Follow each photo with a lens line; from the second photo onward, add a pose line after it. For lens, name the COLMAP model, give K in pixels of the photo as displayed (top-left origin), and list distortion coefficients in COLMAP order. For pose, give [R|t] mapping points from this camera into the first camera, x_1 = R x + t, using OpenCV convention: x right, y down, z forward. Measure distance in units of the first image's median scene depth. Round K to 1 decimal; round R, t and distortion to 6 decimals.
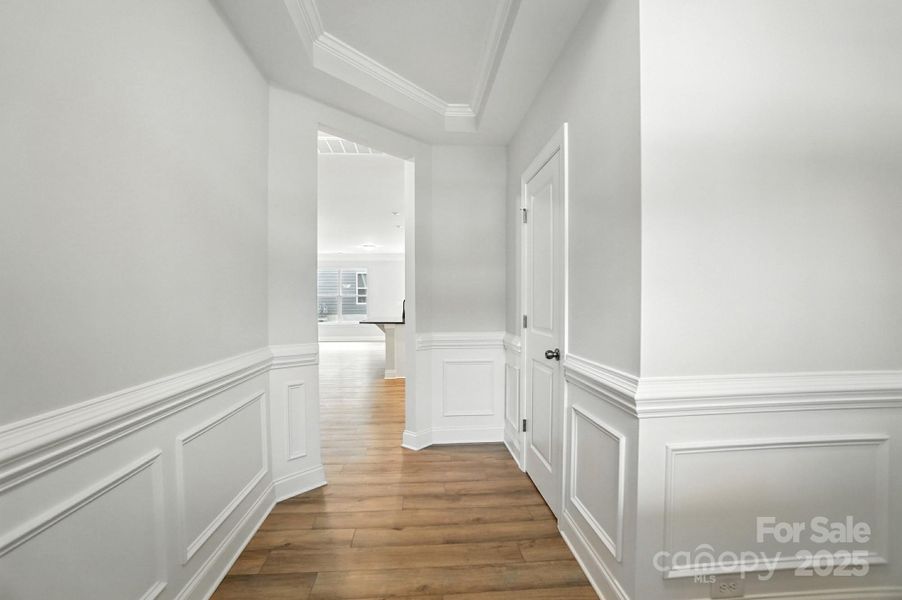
lens RADIAL K [[408.1, 0, 454.1], [0, 408.1, 313.7], [0, 0, 1]] dist [-0.063290, 0.023796]
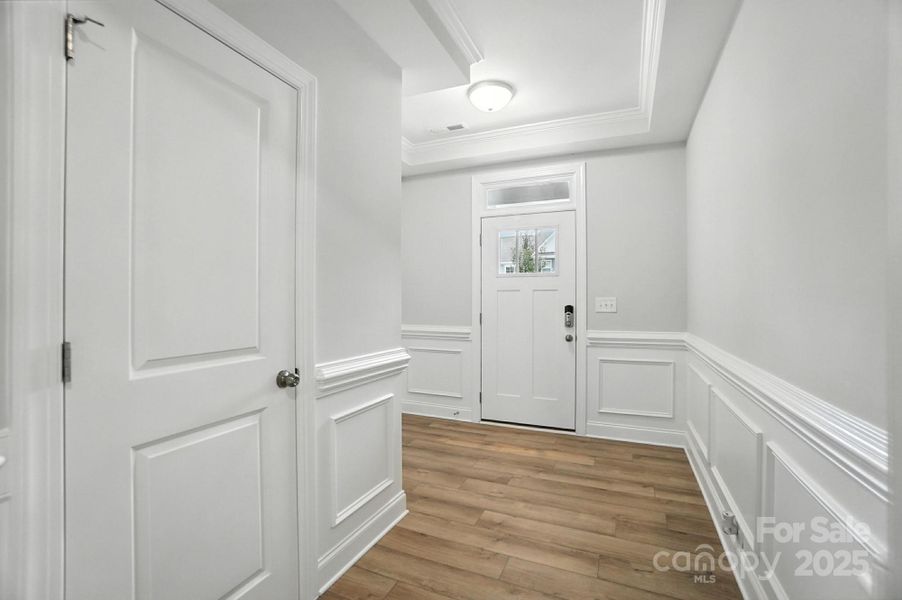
lens RADIAL K [[401.9, 0, 450.6], [0, 401.9, 297.6], [0, 0, 1]] dist [-0.062216, 0.022532]
pose [[-0.879674, 0.001732, 0.475574, -0.267614], [0.012750, 0.999720, 0.019943, -0.038782], [-0.475406, 0.023607, -0.879450, 1.276747]]
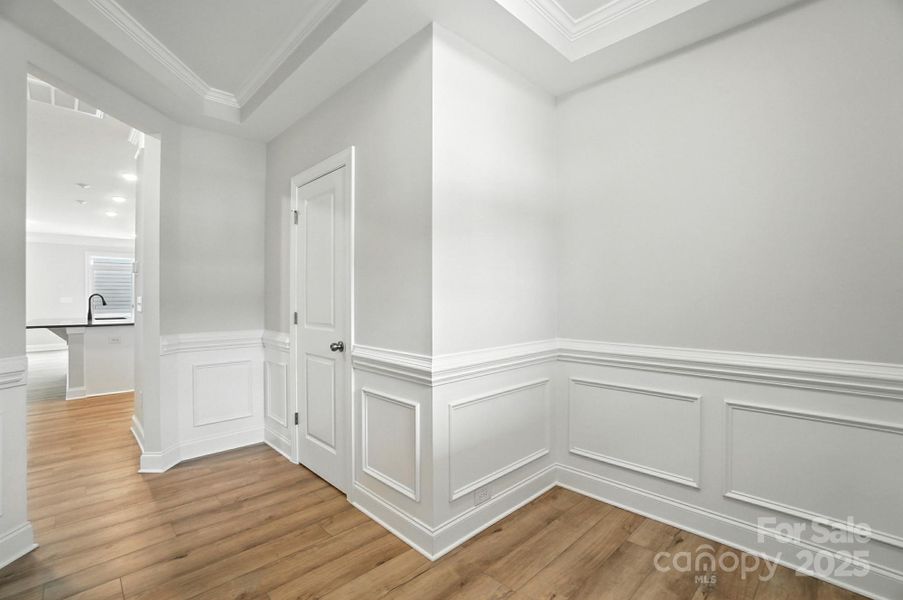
lens RADIAL K [[402.3, 0, 451.1], [0, 402.3, 297.6], [0, 0, 1]] dist [-0.062216, 0.022532]
pose [[0.769716, -0.000646, 0.638386, -0.191854], [0.018769, 0.999590, -0.021618, -0.004636], [-0.638110, 0.028622, 0.769413, -0.045812]]
